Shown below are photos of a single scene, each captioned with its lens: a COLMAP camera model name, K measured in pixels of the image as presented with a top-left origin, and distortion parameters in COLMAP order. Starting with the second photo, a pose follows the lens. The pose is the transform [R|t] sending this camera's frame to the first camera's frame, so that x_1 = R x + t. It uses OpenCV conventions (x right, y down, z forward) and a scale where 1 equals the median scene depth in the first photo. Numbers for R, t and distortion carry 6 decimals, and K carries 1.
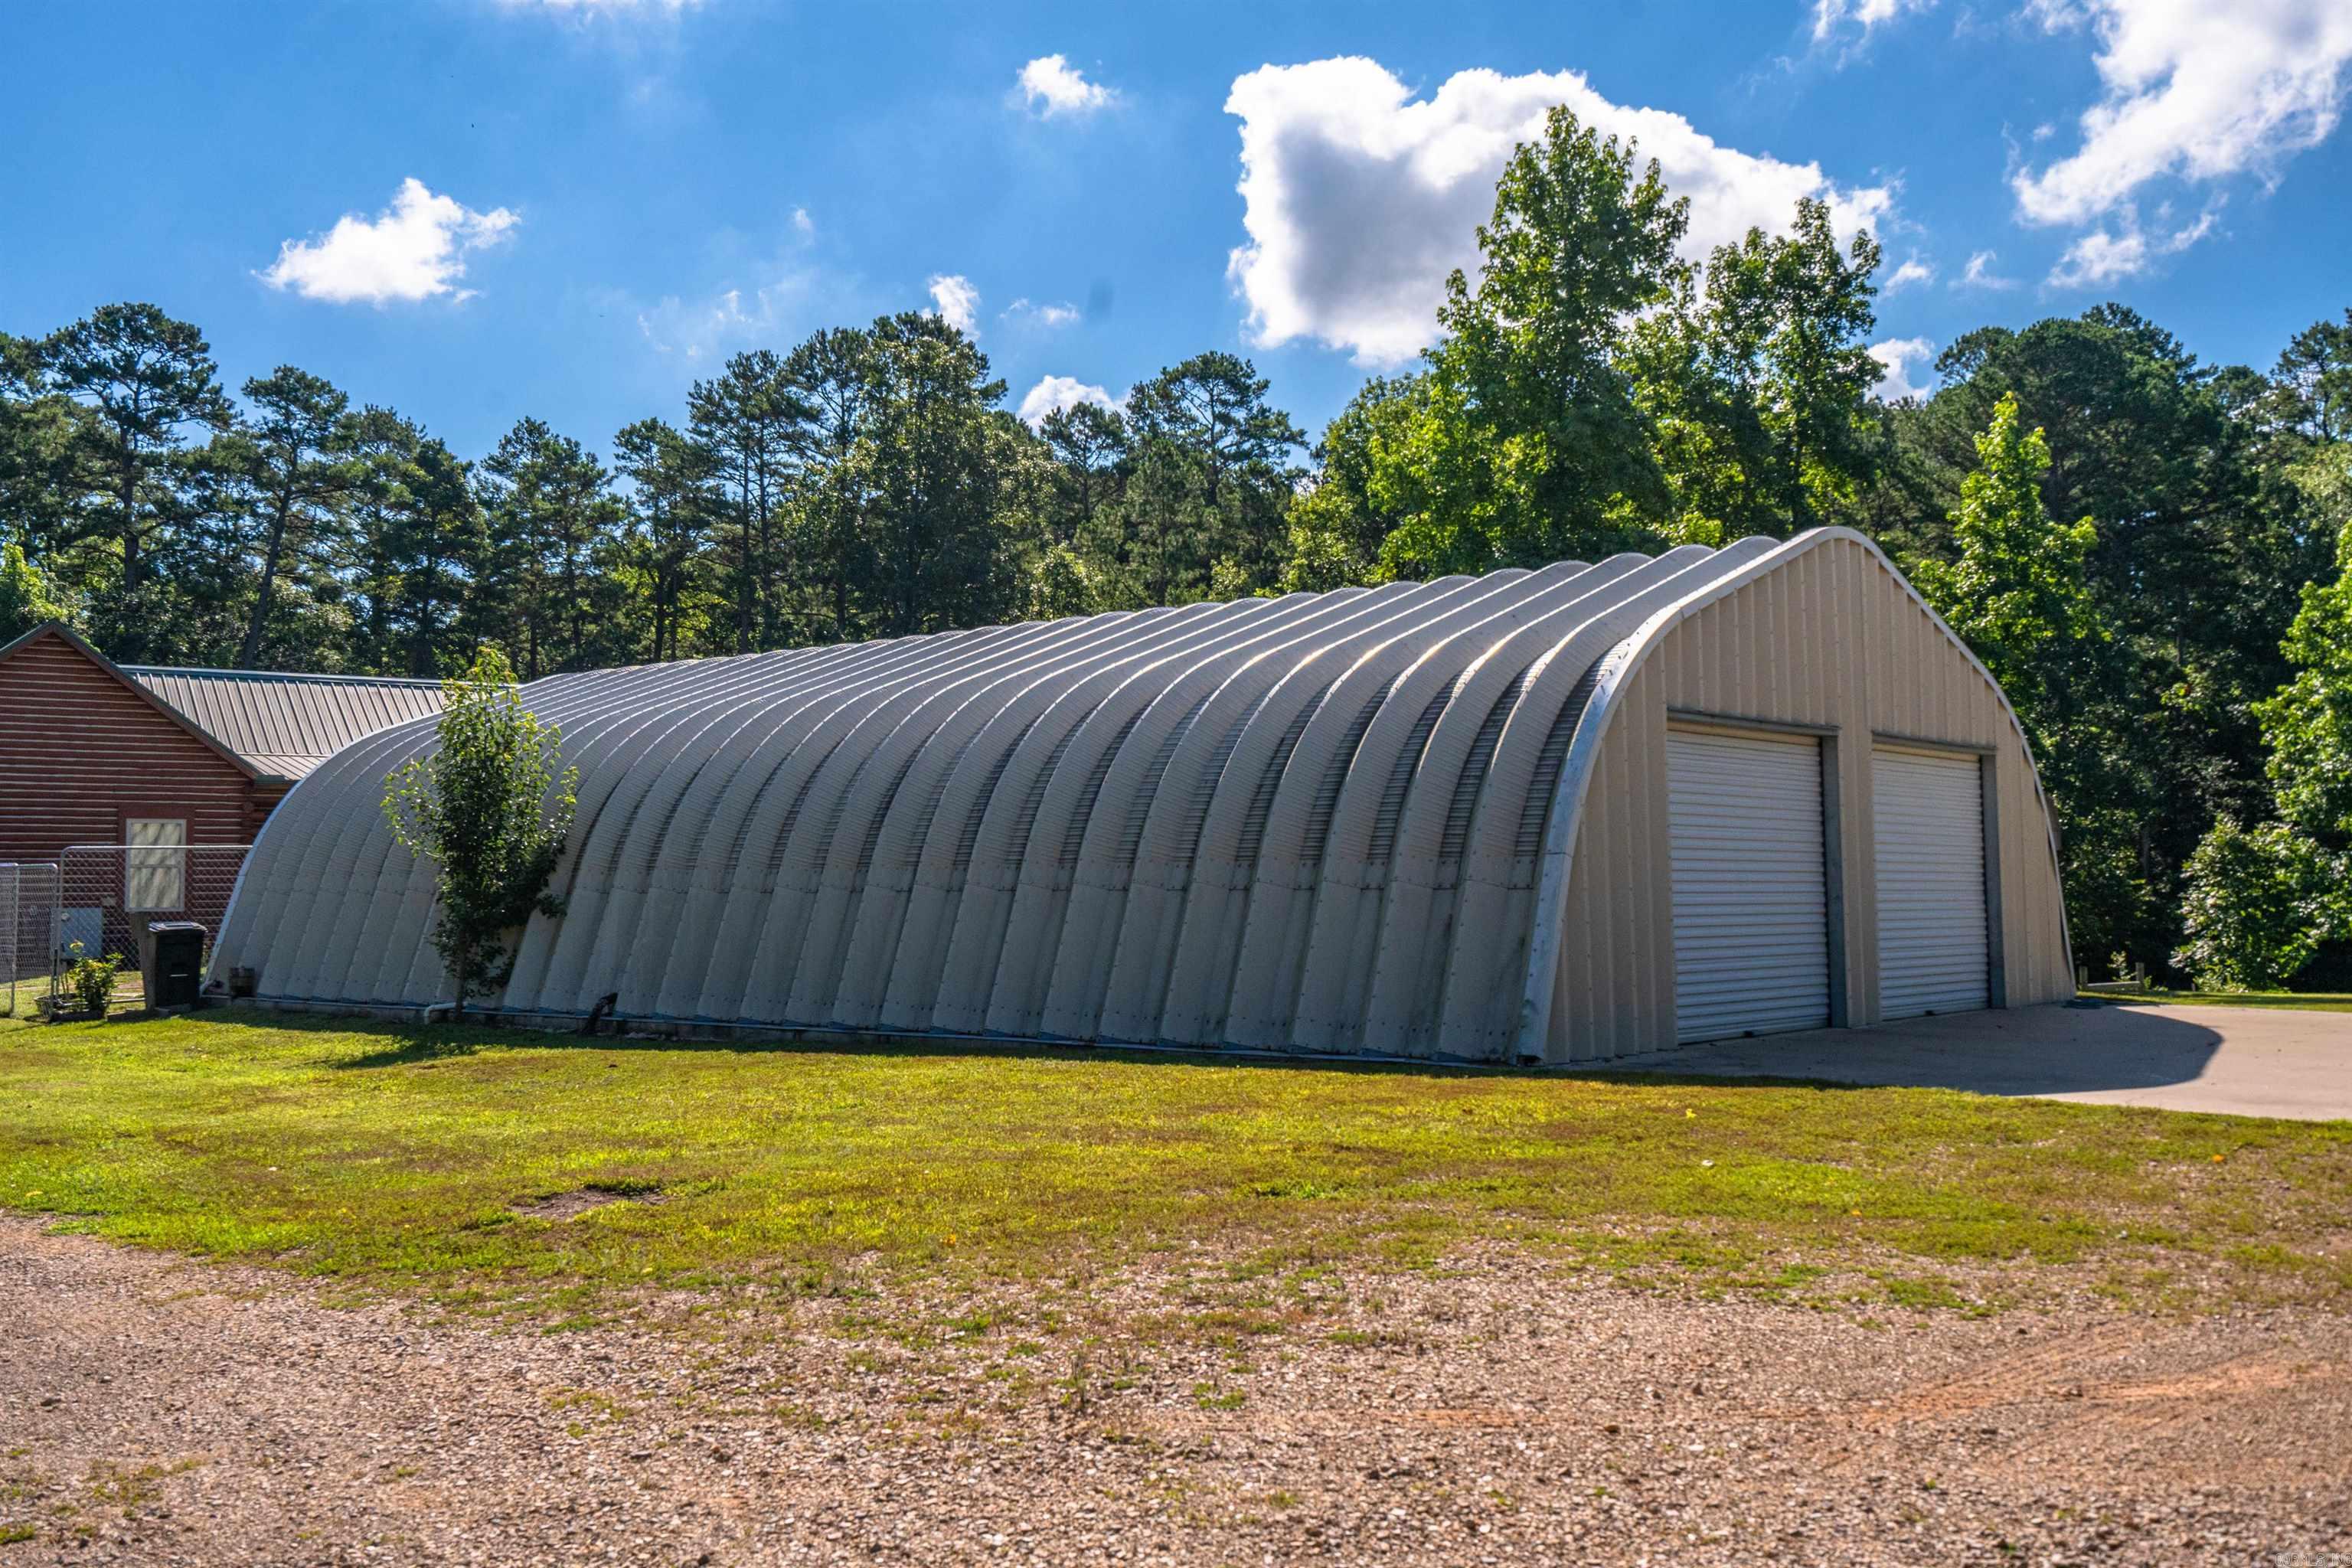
lens RADIAL K [[2270.0, 0, 1178.0], [0, 2270.0, 781.2], [0, 0, 1]] dist [0.004317, -0.003398]
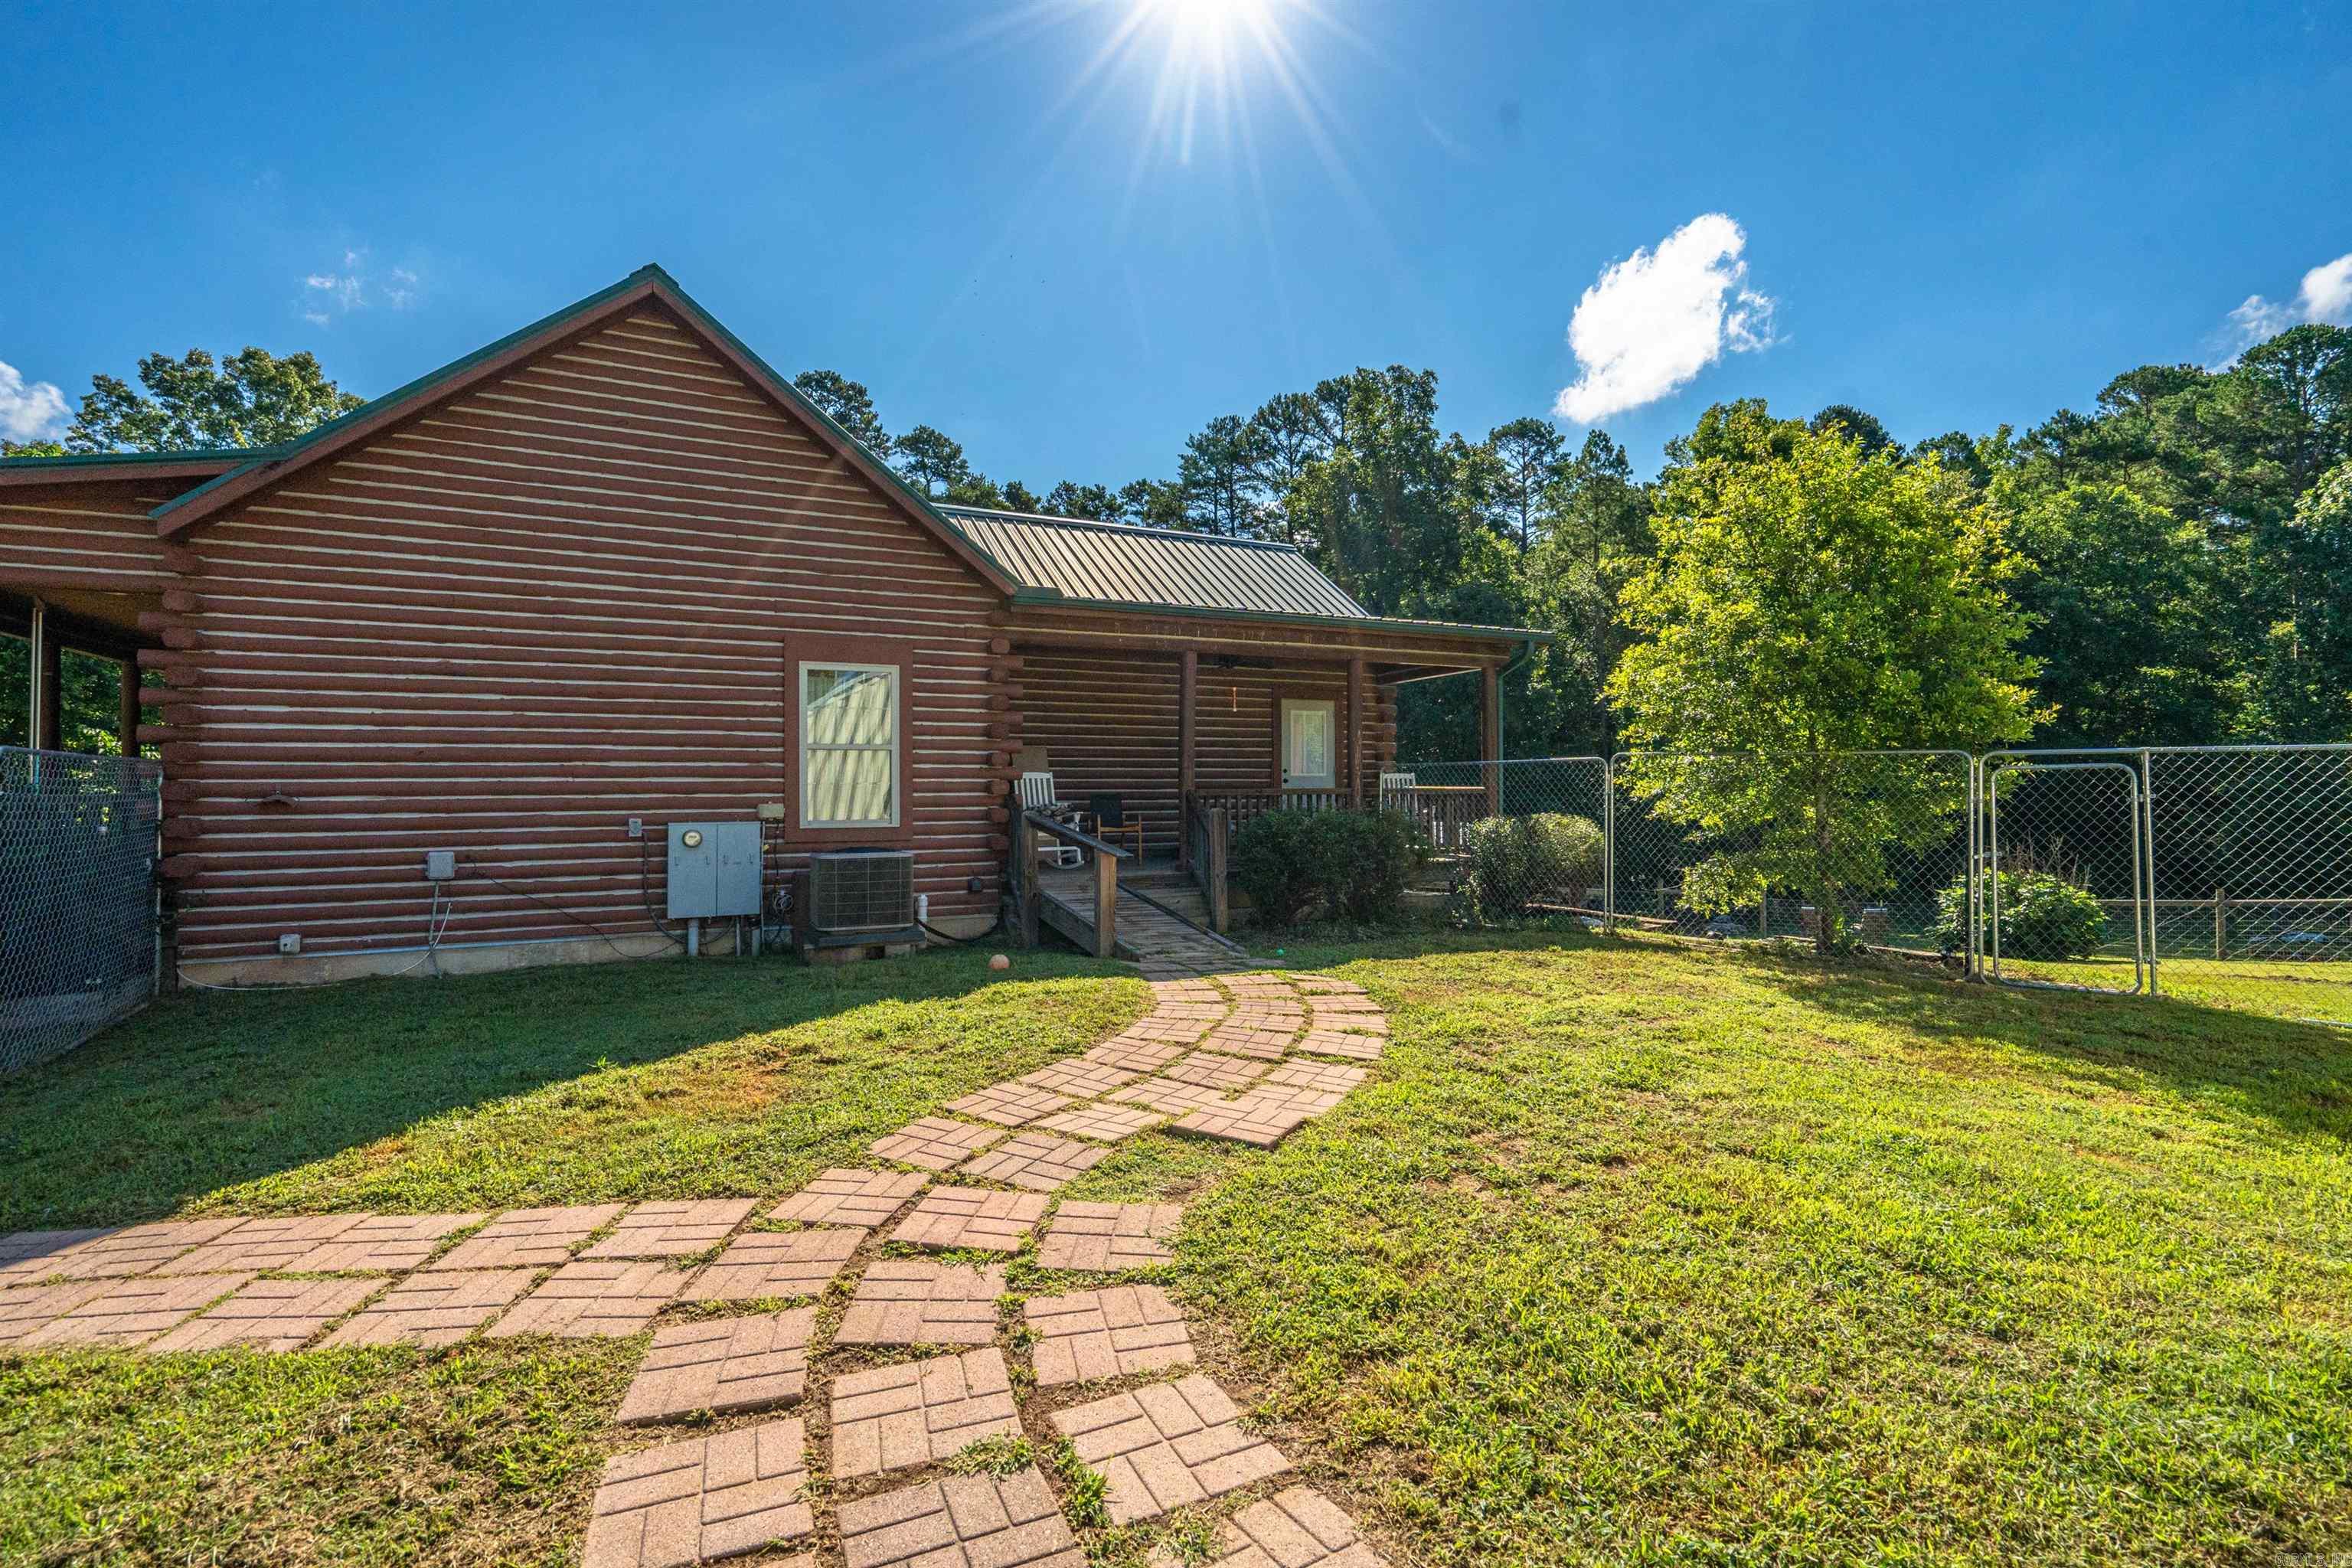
lens RADIAL K [[1078.2, 0, 1169.5], [0, 1078.2, 767.2], [0, 0, 1]] dist [-0.001131, 0.000994]
pose [[0.992140, 0.001044, -0.125126, -0.146102], [0.003101, 0.999453, 0.032925, 0.014541], [0.125092, -0.033054, 0.991594, 0.322241]]
